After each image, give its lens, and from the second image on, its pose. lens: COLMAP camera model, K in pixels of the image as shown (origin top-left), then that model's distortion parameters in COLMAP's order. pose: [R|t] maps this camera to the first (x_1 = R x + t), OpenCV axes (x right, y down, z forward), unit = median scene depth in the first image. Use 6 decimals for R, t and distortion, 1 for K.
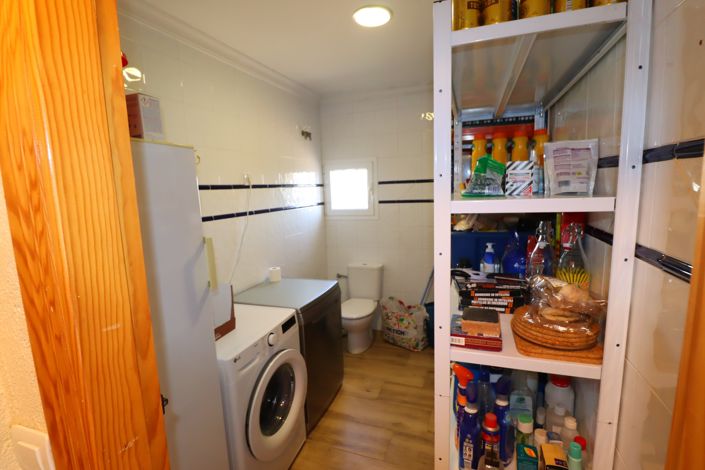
lens RADIAL K [[327.4, 0, 356.9], [0, 327.4, 232.3], [0, 0, 1]] dist [0.001104, -0.013790]
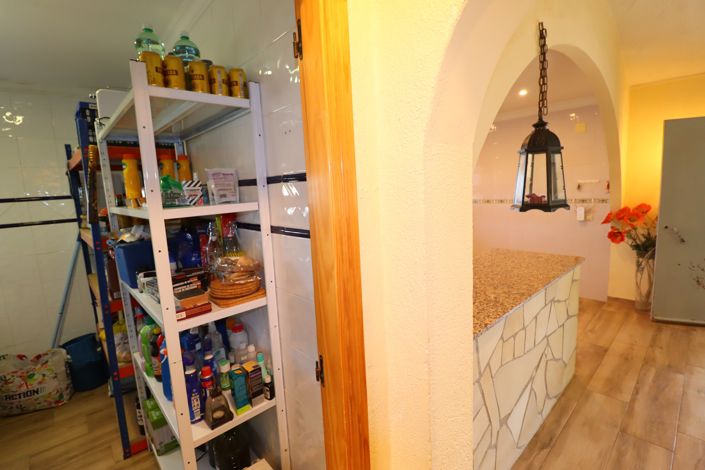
lens RADIAL K [[327.4, 0, 356.9], [0, 327.4, 232.3], [0, 0, 1]] dist [0.001104, -0.013790]
pose [[0.459265, -0.110672, 0.881378, -0.452820], [0.154730, 0.987007, 0.043309, 0.050708], [-0.874719, 0.116485, 0.470422, -0.258354]]
